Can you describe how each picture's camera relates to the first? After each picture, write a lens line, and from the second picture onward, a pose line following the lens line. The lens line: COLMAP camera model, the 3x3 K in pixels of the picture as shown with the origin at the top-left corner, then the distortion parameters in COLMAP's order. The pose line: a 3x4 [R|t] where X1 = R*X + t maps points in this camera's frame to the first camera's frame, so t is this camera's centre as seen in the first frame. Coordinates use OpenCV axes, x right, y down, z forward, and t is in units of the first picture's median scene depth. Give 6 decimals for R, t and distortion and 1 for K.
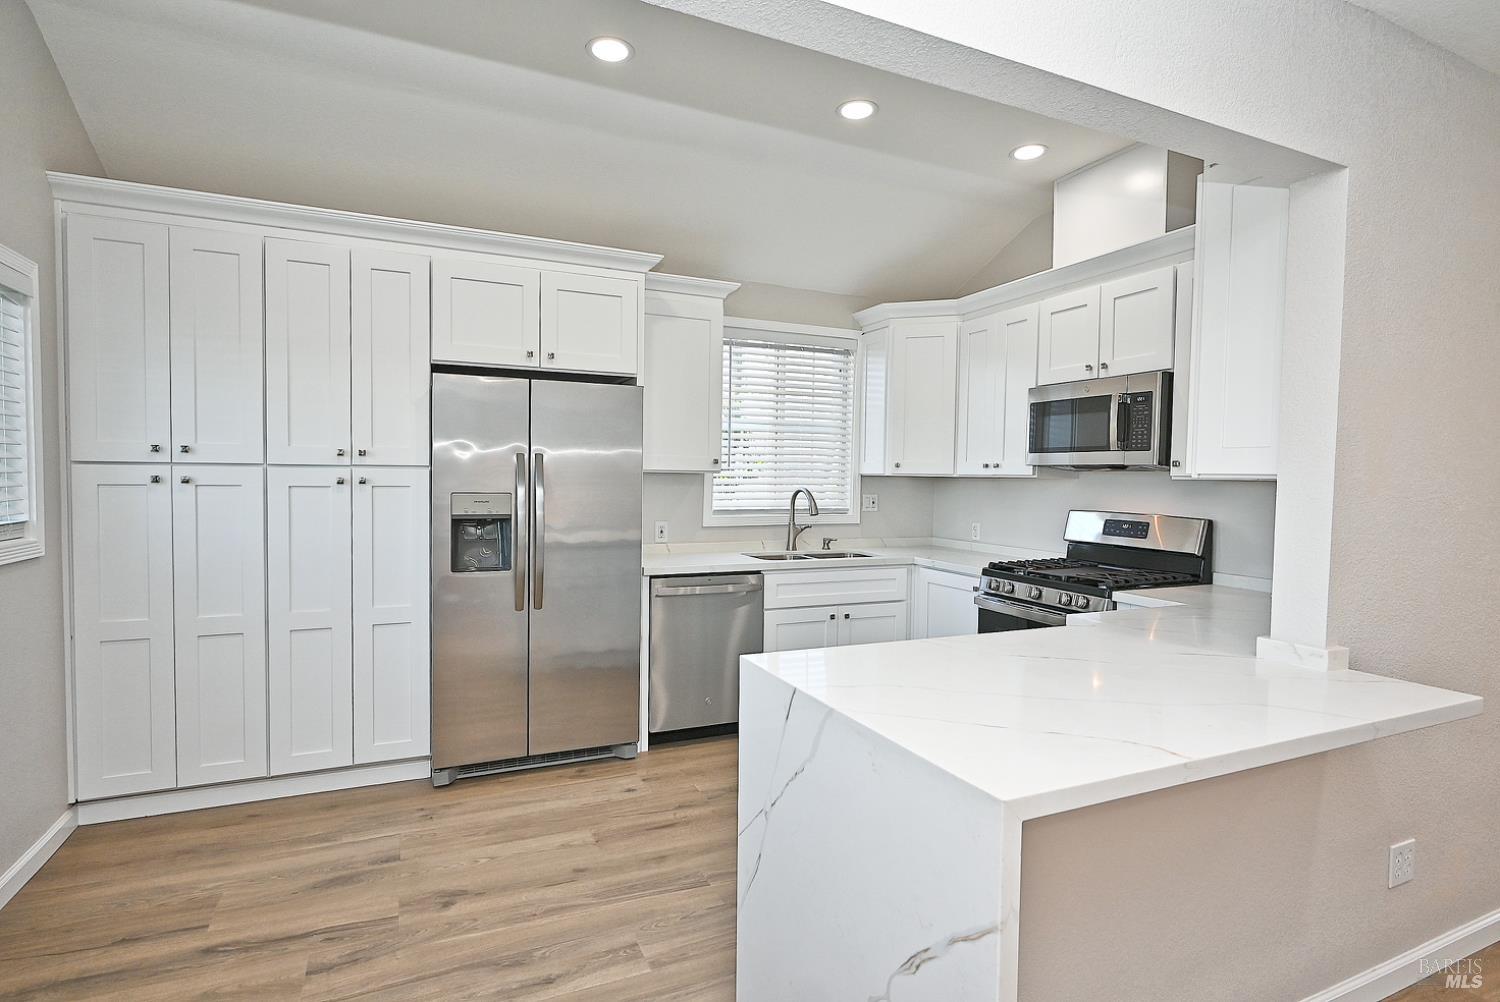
lens RADIAL K [[739.6, 0, 731.5], [0, 739.6, 504.0], [0, 0, 1]] dist [-0.008014, 0.004805]
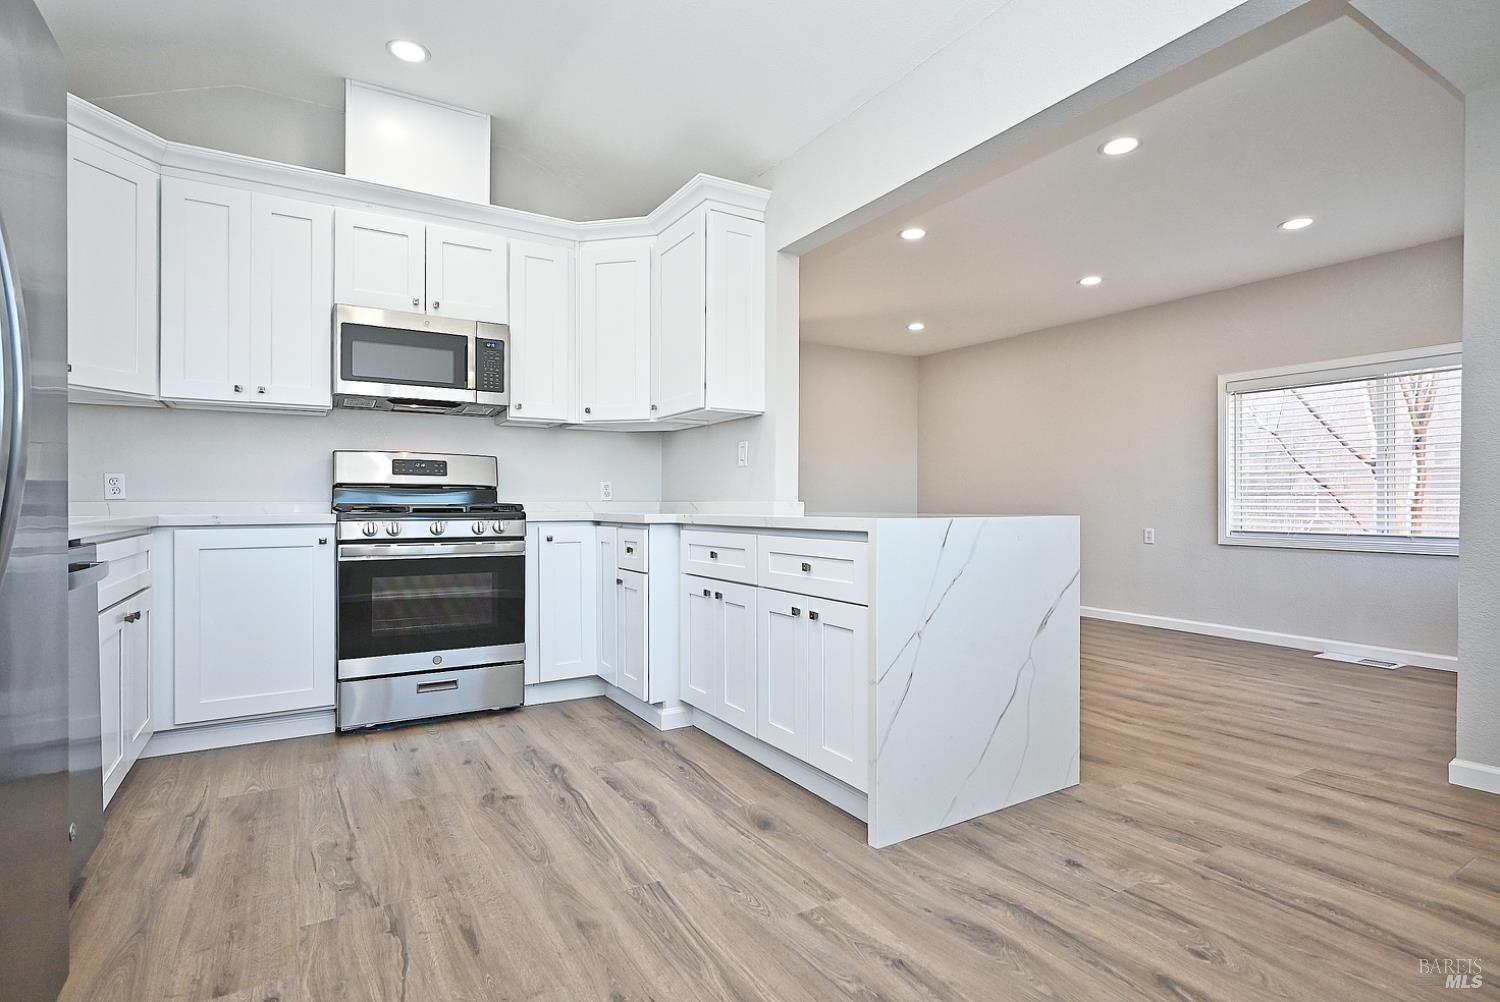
lens RADIAL K [[739.6, 0, 754.6], [0, 739.6, 506.7], [0, 0, 1]] dist [-0.008014, 0.004805]
pose [[-0.138232, -0.015109, 0.990285, -0.609626], [0.033135, 0.999253, 0.019871, 0.091983], [-0.989845, 0.035560, -0.137628, 0.766480]]
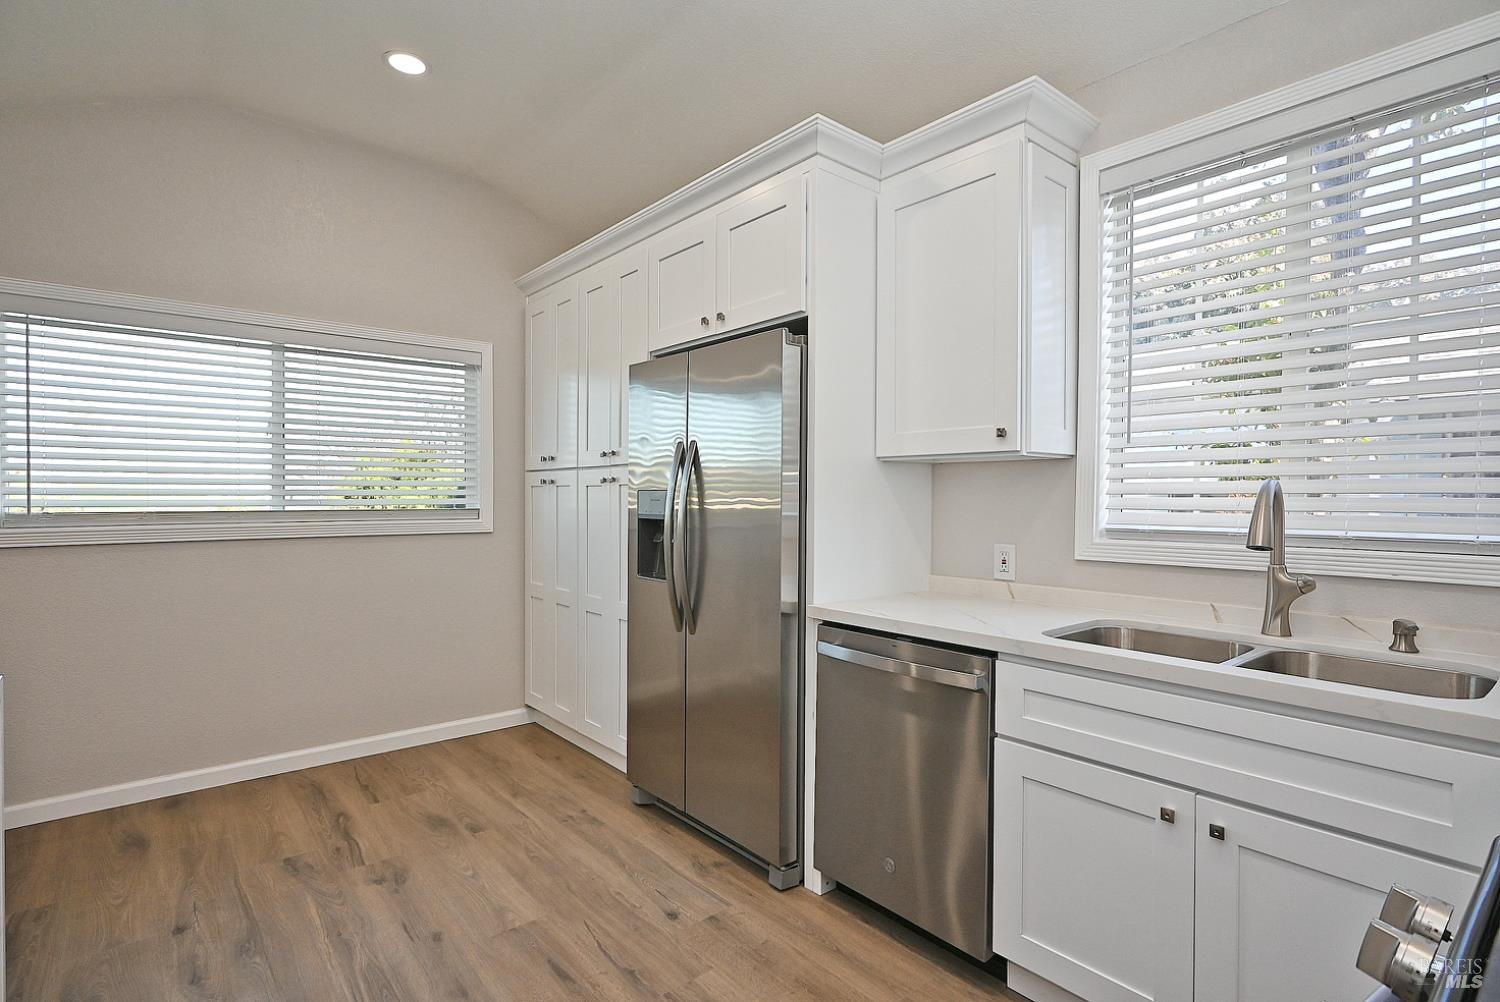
lens RADIAL K [[739.6, 0, 764.3], [0, 739.6, 502.1], [0, 0, 1]] dist [-0.008014, 0.004805]
pose [[0.292577, -0.000084, -0.956242, 0.552326], [-0.034439, 0.999350, -0.010625, 0.004316], [0.955622, 0.036041, 0.292384, 0.870081]]
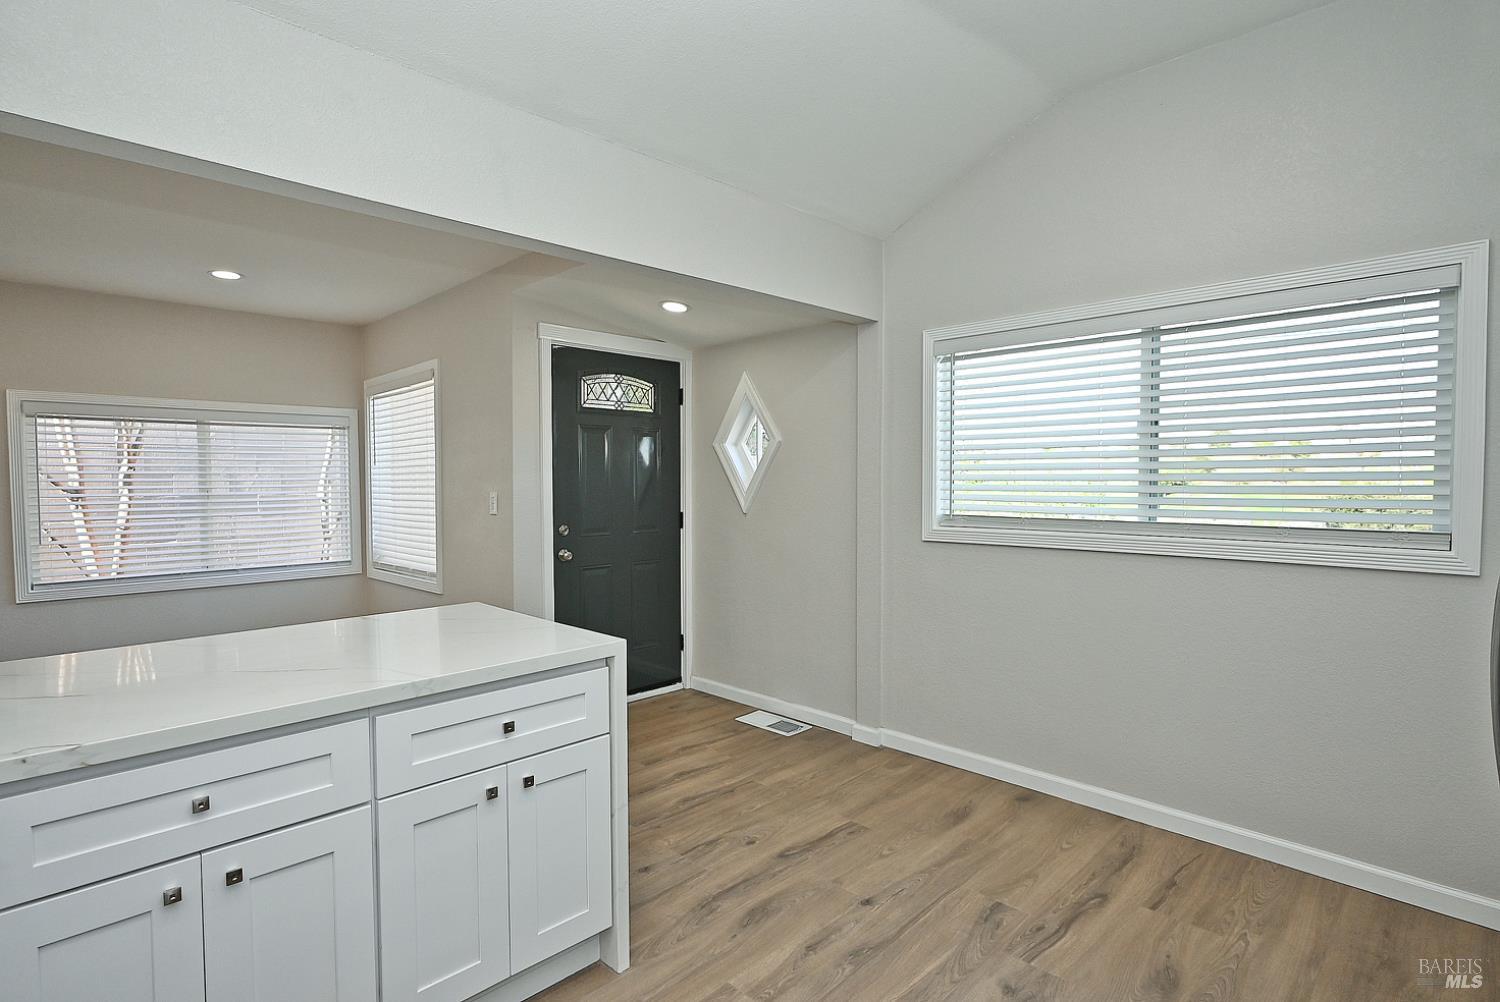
lens RADIAL K [[739.6, 0, 751.7], [0, 739.6, 509.2], [0, 0, 1]] dist [-0.008014, 0.004805]
pose [[-0.932315, 0.004078, -0.361624, 0.135140], [-0.022032, 0.997439, 0.068049, -0.037628], [0.360975, 0.071411, -0.929837, 1.189150]]
